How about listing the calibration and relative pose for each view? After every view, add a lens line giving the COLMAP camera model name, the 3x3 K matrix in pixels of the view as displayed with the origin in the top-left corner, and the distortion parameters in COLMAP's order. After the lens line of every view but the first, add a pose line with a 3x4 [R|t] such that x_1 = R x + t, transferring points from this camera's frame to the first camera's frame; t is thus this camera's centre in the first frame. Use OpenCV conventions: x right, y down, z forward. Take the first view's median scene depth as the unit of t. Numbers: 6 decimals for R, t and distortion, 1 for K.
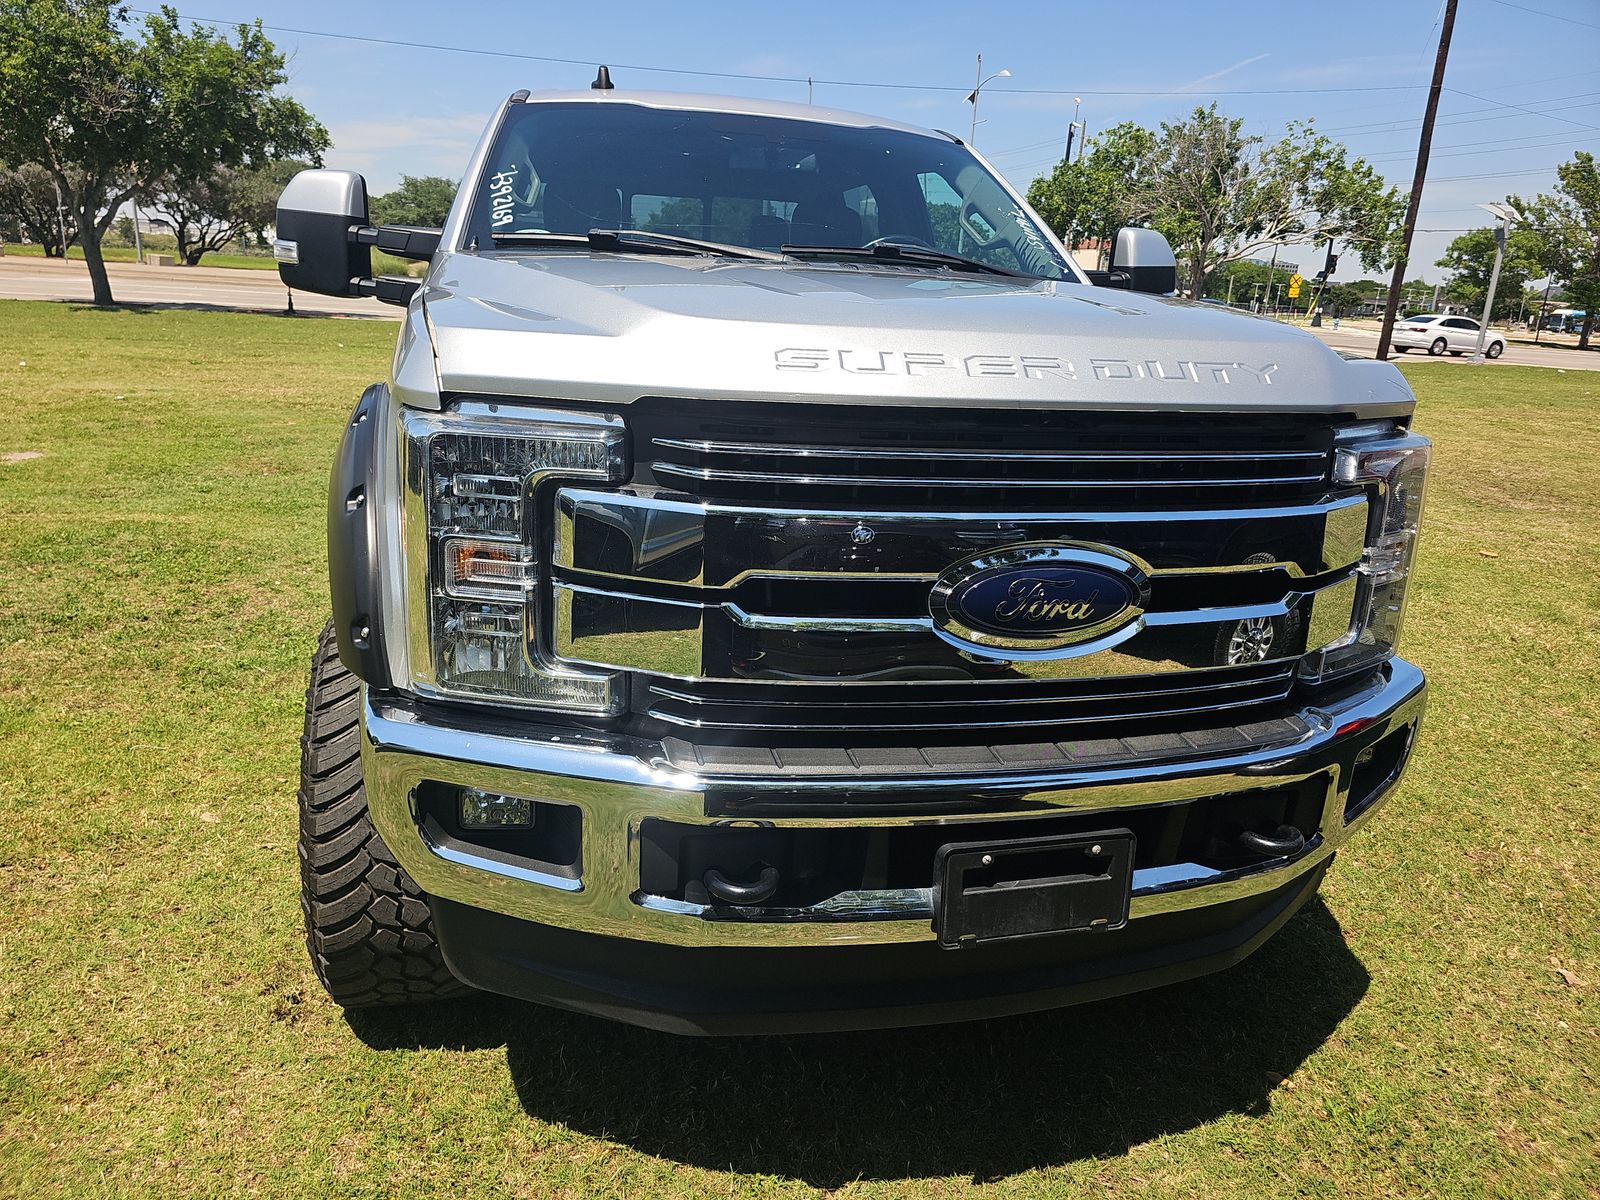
lens RADIAL K [[1047.2, 0, 792.5], [0, 1047.2, 596.1], [0, 0, 1]] dist [0.043912, -0.053655]
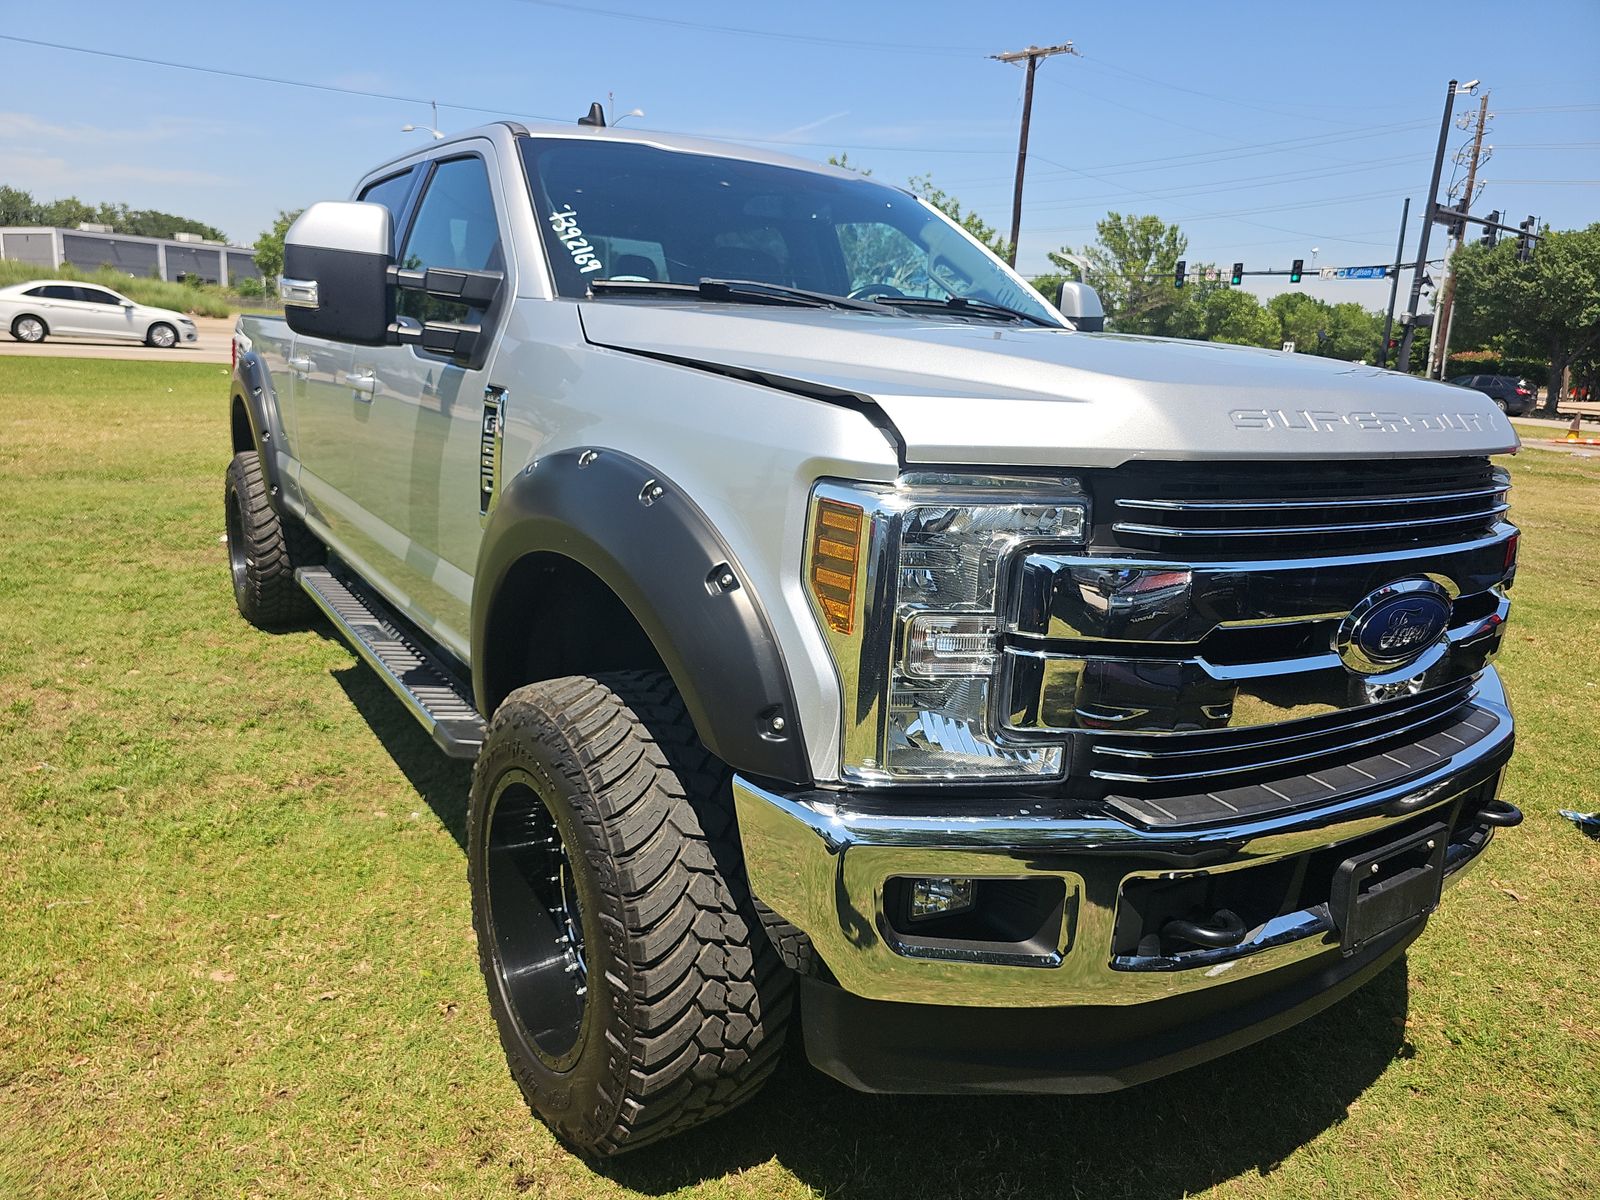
lens RADIAL K [[1047.2, 0, 792.5], [0, 1047.2, 596.1], [0, 0, 1]] dist [0.043912, -0.053655]
pose [[0.944925, -0.075185, 0.318534, -0.517283], [0.084460, 0.996308, -0.015388, -0.047362], [-0.316201, 0.041444, 0.947786, 0.099410]]
